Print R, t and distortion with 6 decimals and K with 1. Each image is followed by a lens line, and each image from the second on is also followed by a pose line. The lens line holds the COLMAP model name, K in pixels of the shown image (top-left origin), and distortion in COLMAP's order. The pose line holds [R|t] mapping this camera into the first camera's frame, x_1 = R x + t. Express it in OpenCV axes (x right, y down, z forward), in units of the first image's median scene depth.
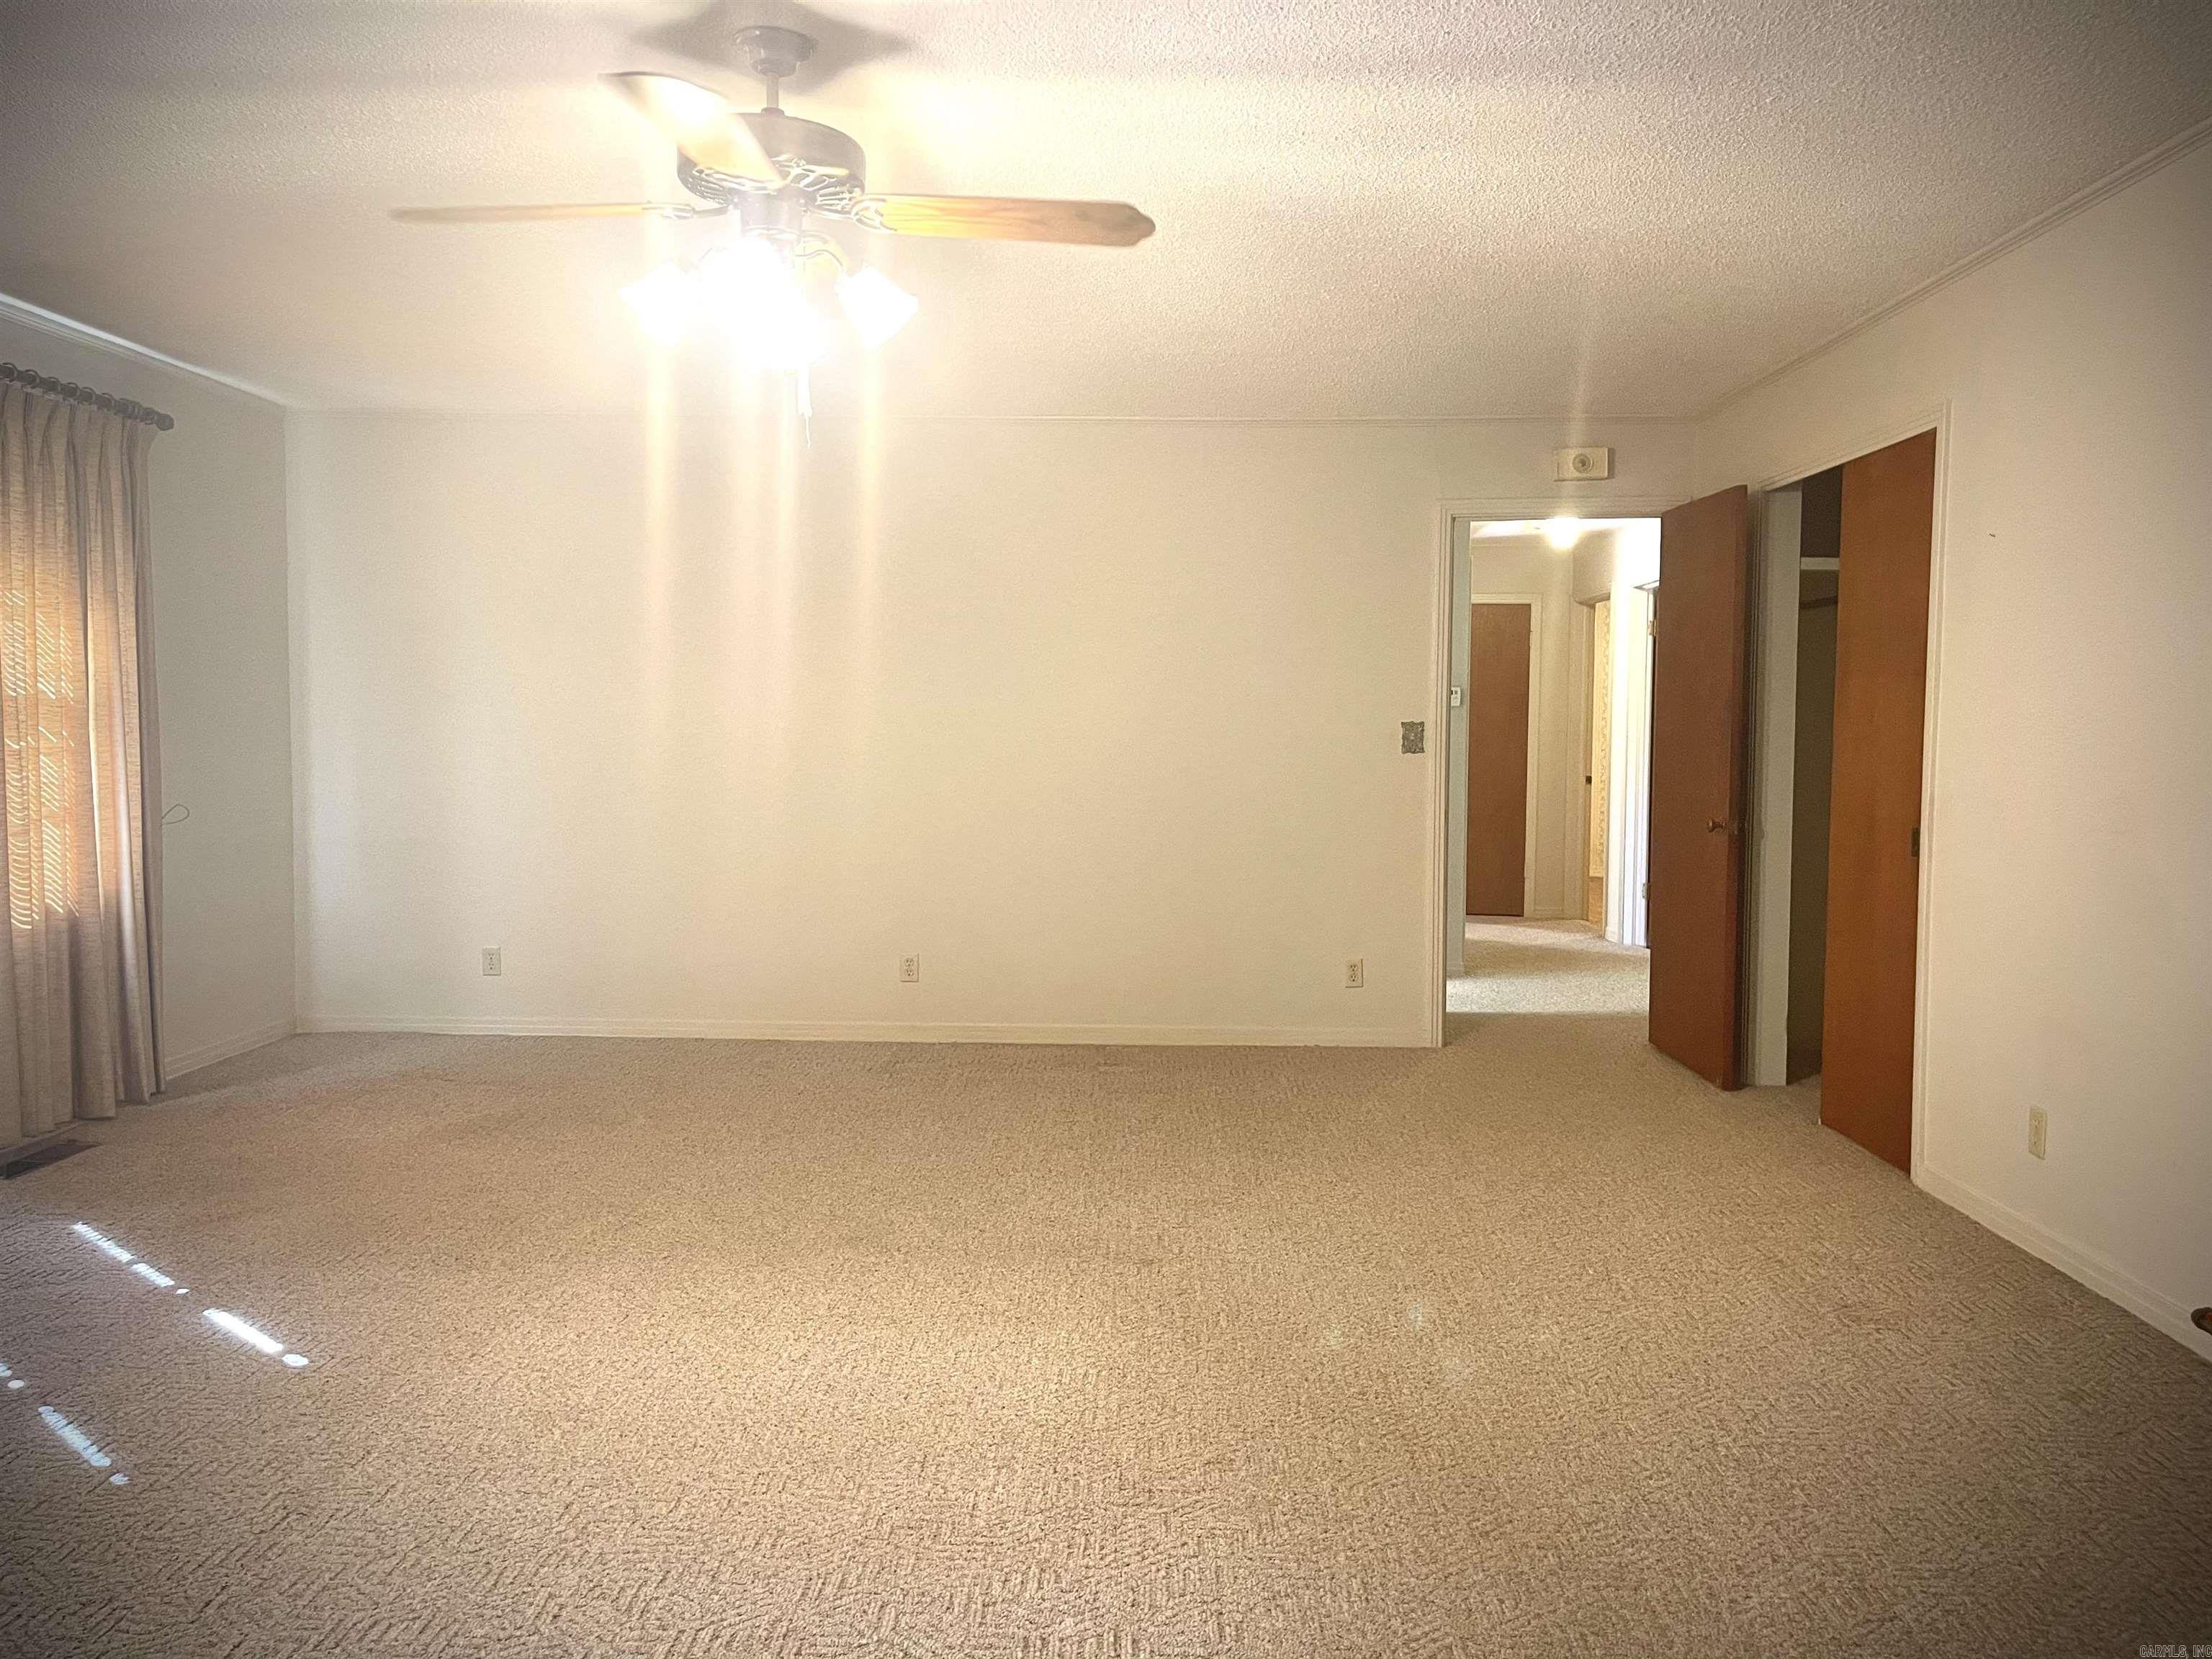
lens RADIAL K [[1662.6, 0, 1106.0], [0, 1662.6, 829.5], [0, 0, 1]] dist [0.008377, -0.094484]
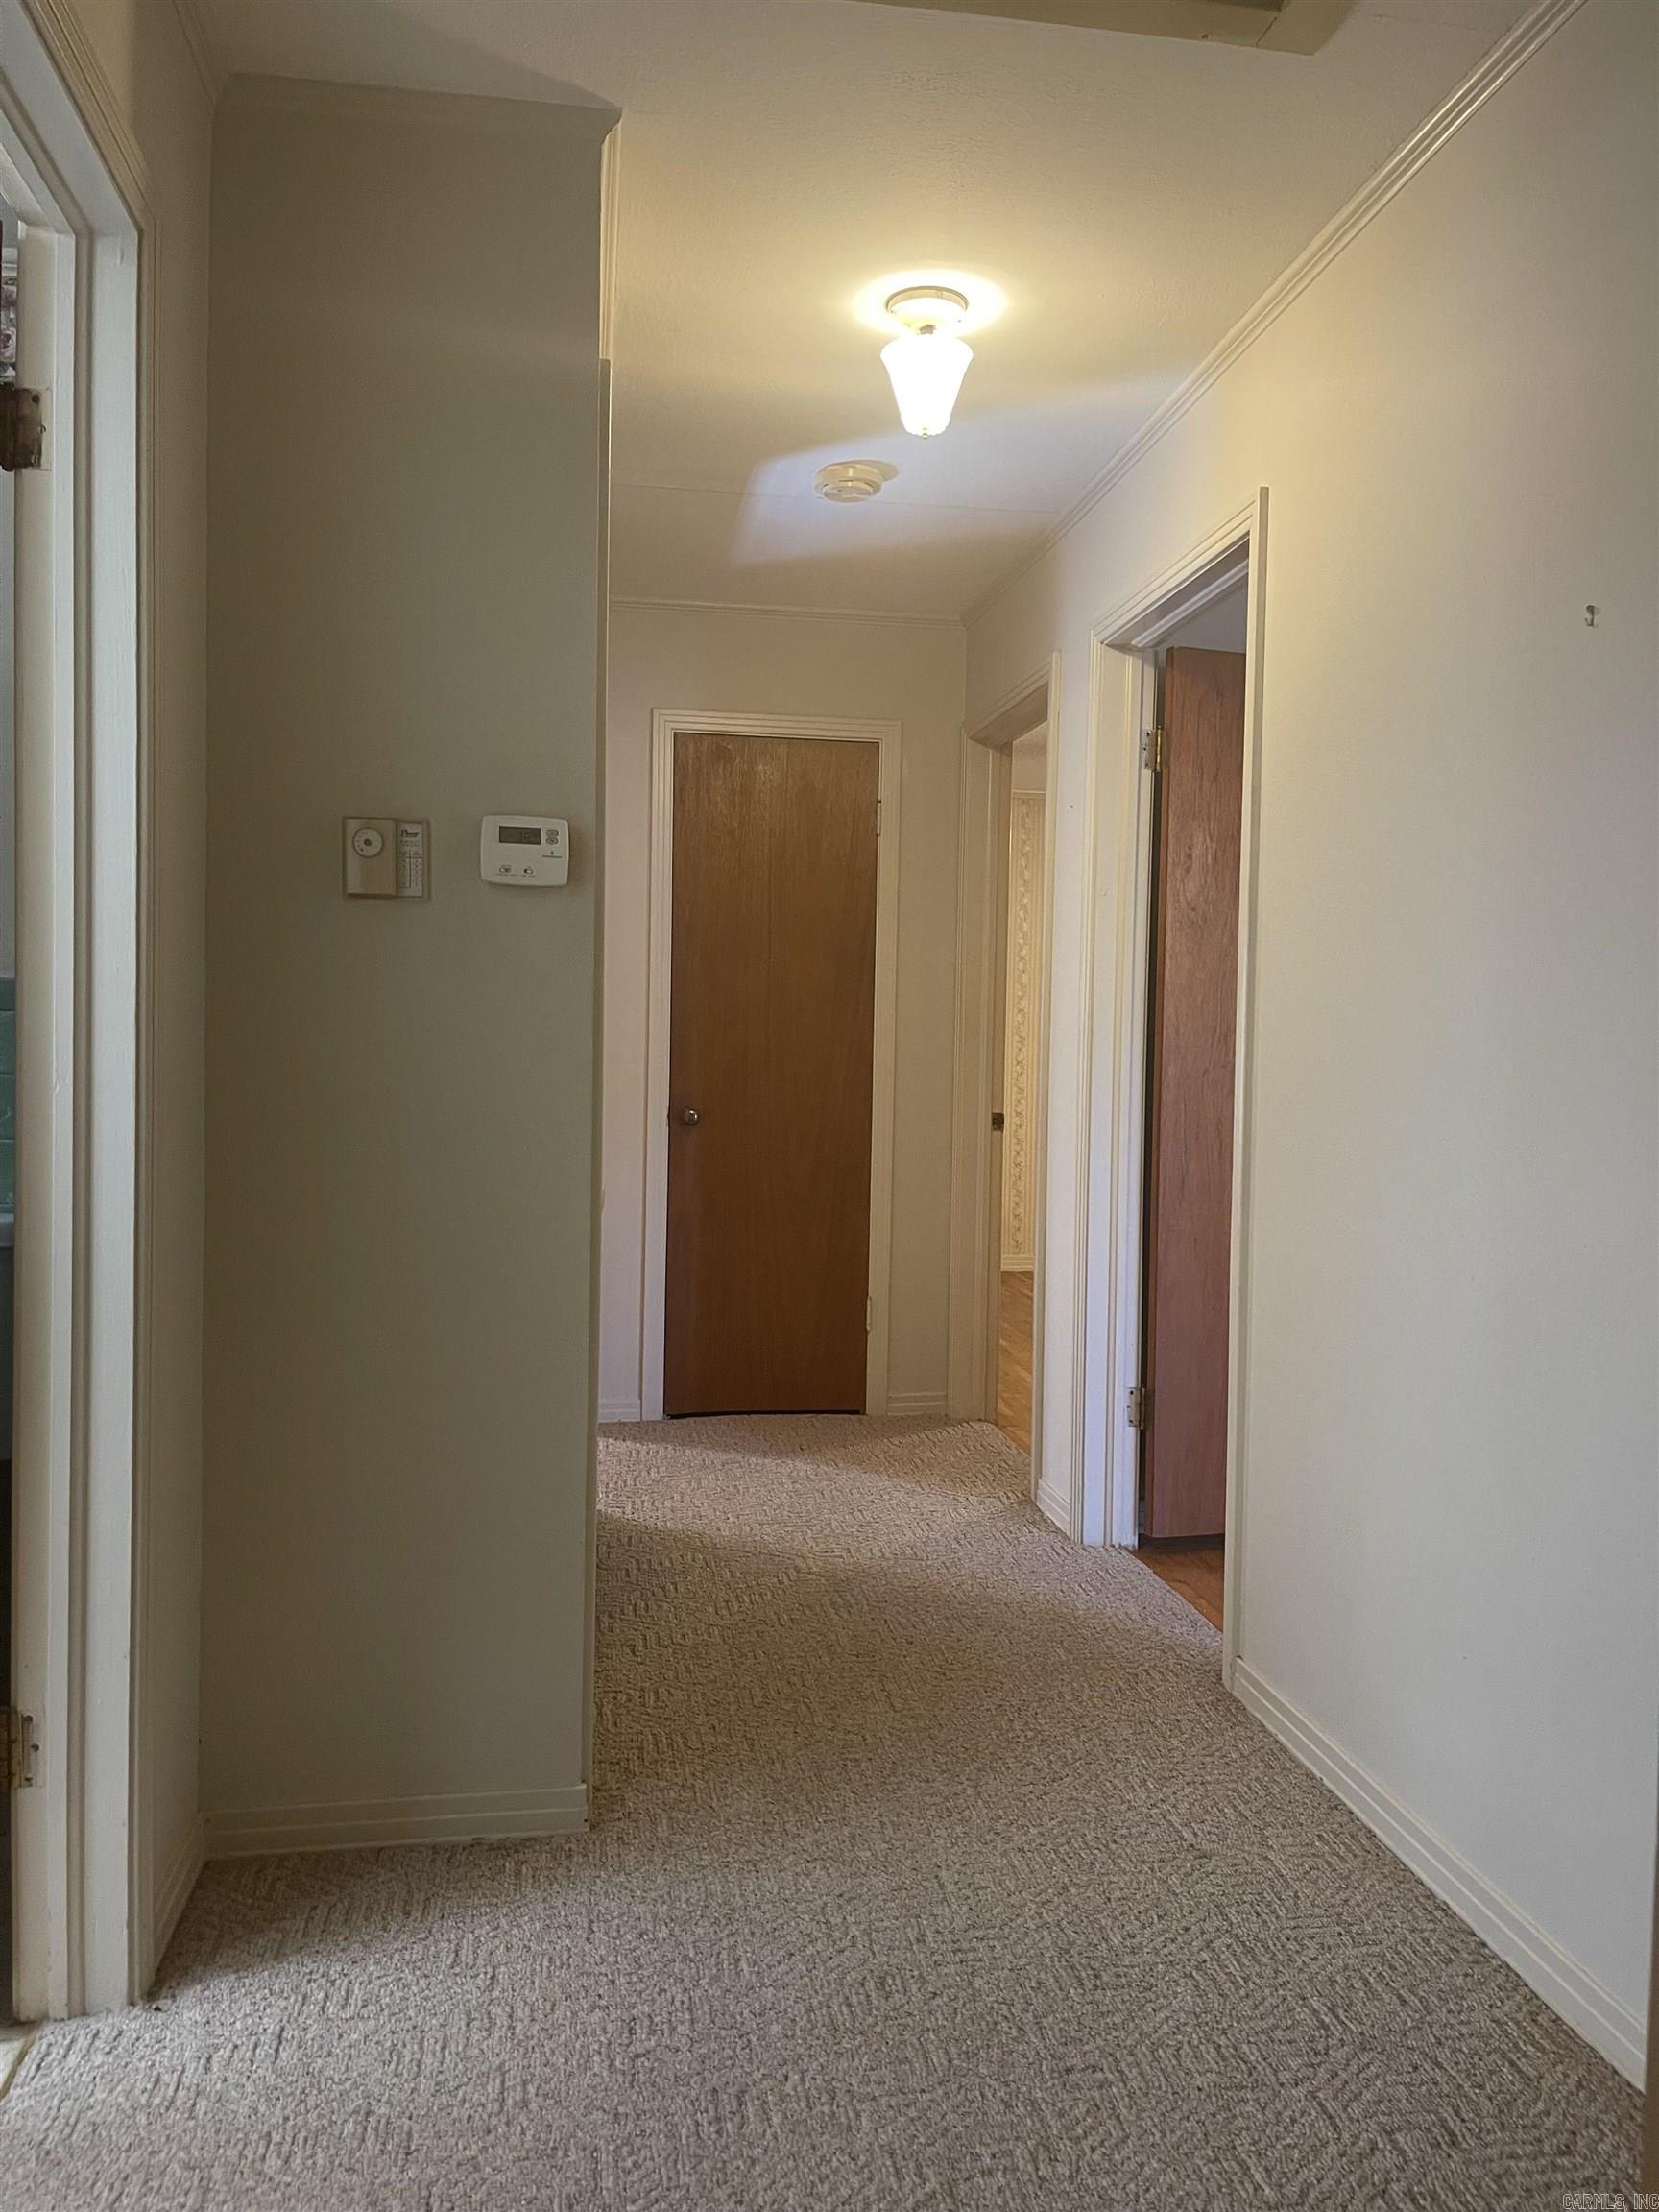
lens RADIAL K [[1643.5, 0, 836.4], [0, 1643.5, 1105.6], [0, 0, 1]] dist [0.069665, -0.094319]
pose [[0.983596, 0.004975, 0.180317, 0.166950], [-0.000979, 0.999752, -0.022241, -0.023821], [-0.180383, 0.021700, 0.983357, 0.569542]]
